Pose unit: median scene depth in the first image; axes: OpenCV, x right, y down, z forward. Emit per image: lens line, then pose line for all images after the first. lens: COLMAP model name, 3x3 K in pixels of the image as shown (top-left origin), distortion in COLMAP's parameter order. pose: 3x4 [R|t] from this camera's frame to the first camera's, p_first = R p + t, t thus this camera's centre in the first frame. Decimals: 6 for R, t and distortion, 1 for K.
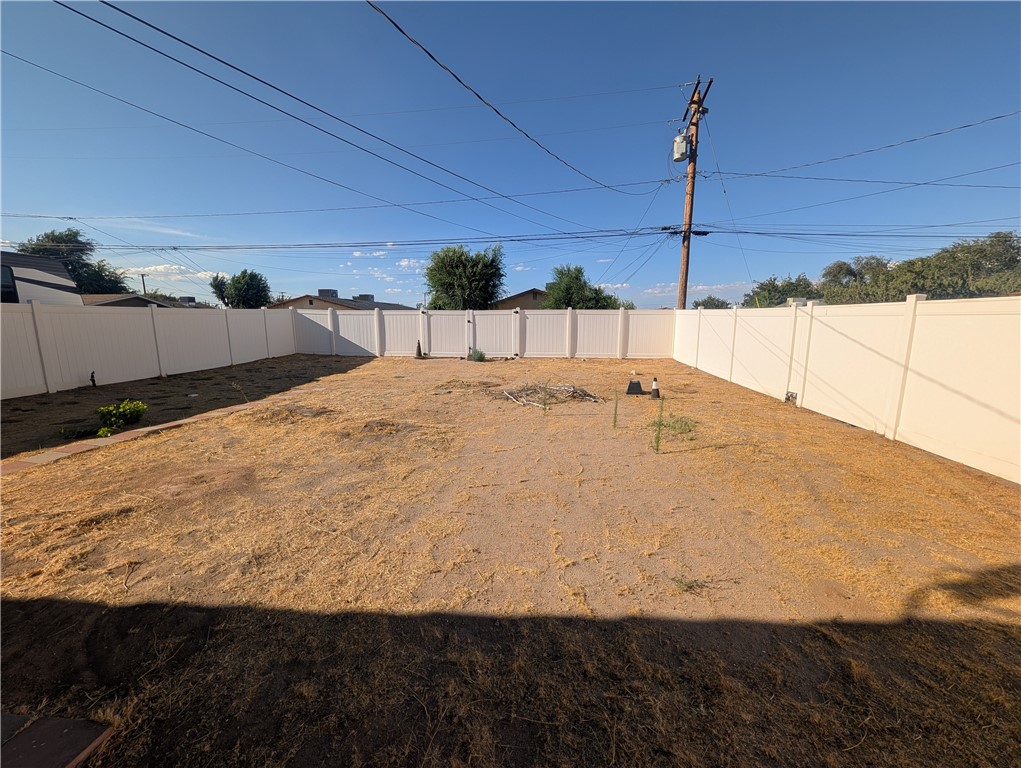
lens RADIAL K [[394.5, 0, 509.1], [0, 394.5, 383.0], [0, 0, 1]] dist [-0.000087, 0.000230]
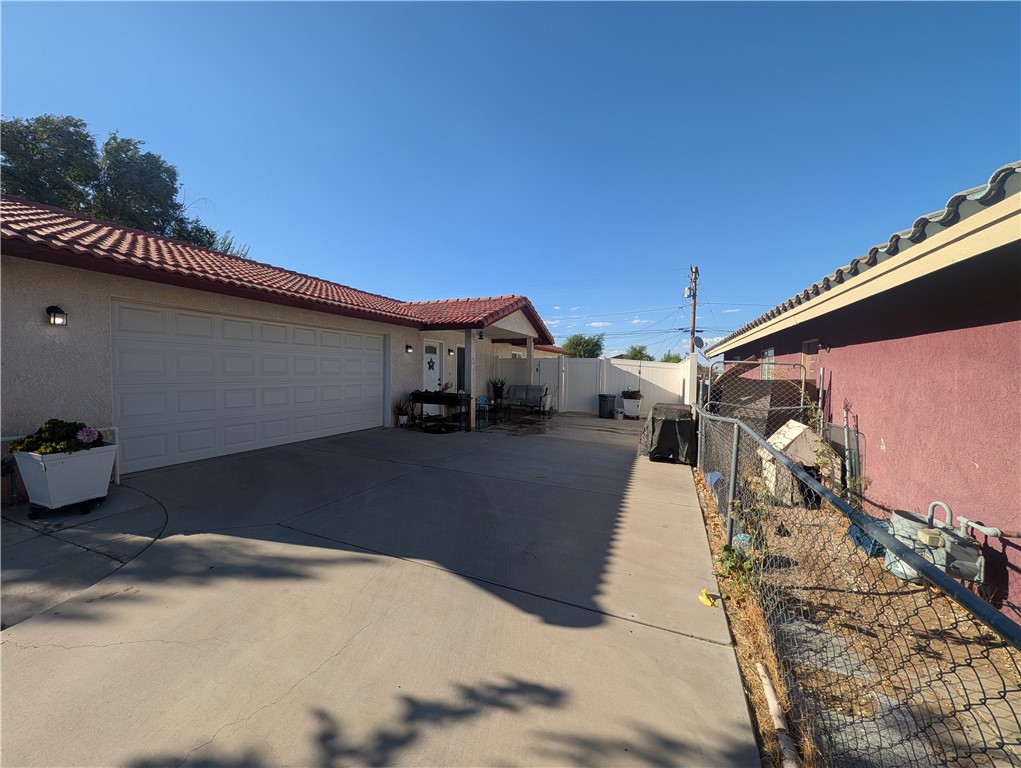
lens RADIAL K [[394.5, 0, 509.7], [0, 394.5, 379.7], [0, 0, 1]] dist [-0.000087, 0.000230]
pose [[0.962006, 0.008732, -0.272888, 0.114743], [-0.047503, 0.989598, -0.135795, 0.229575], [0.268863, 0.143598, 0.952414, -1.385867]]
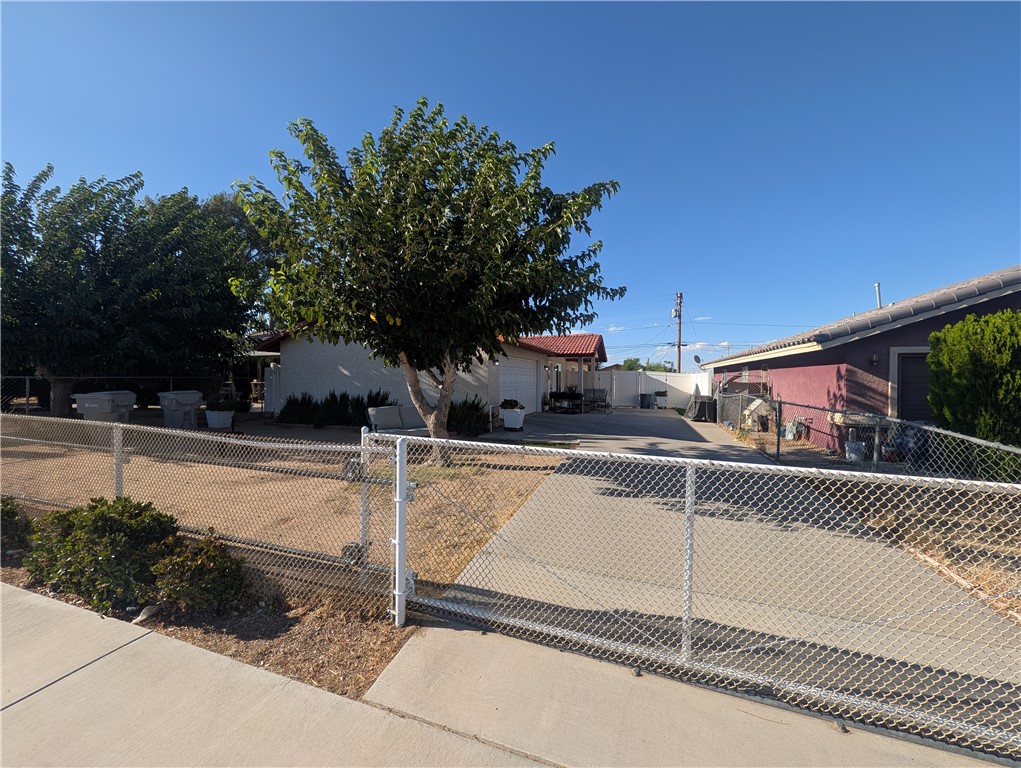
lens RADIAL K [[394.5, 0, 509.3], [0, 394.5, 383.4], [0, 0, 1]] dist [-0.000087, 0.000230]
pose [[0.976132, -0.004189, -0.217140, -0.065627], [-0.028843, 0.988457, -0.148732, 0.309172], [0.215256, 0.151445, 0.964743, -1.890324]]
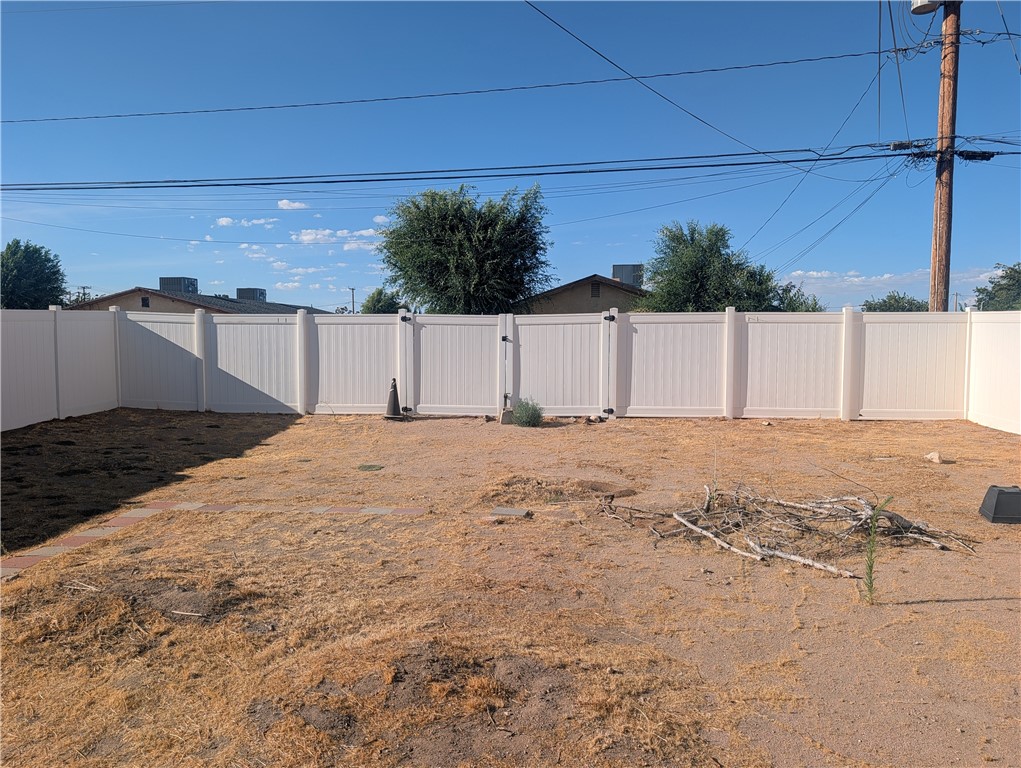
lens RADIAL K [[734.1, 0, 500.6], [0, 734.1, 388.1], [0, 0, 1]] dist [0.029172, -0.028472]
pose [[1.000000, -0.000204, 0.000182, -0.105179], [0.000220, 0.995776, -0.091811, -0.020561], [-0.000163, 0.091811, 0.995776, 0.157939]]
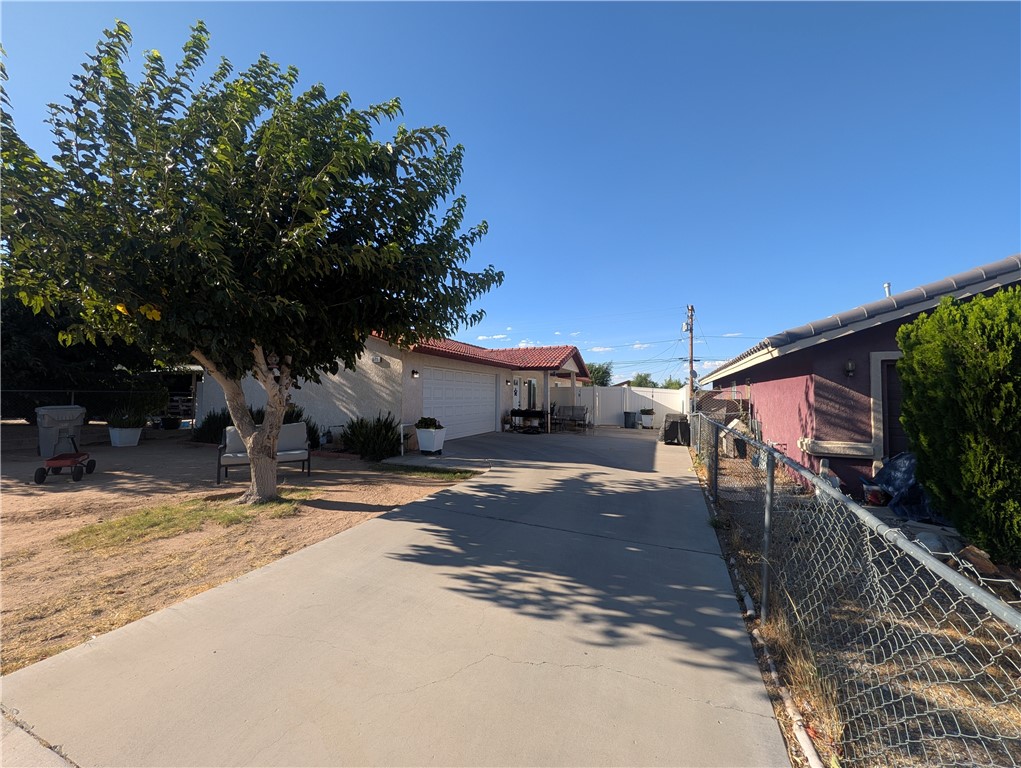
lens RADIAL K [[394.5, 0, 510.1], [0, 394.5, 380.7], [0, 0, 1]] dist [-0.000087, 0.000230]
pose [[0.961537, -0.014253, -0.274306, 0.067697], [-0.041553, 0.979611, -0.196558, 0.291680], [0.271515, 0.200396, 0.941340, -1.756749]]
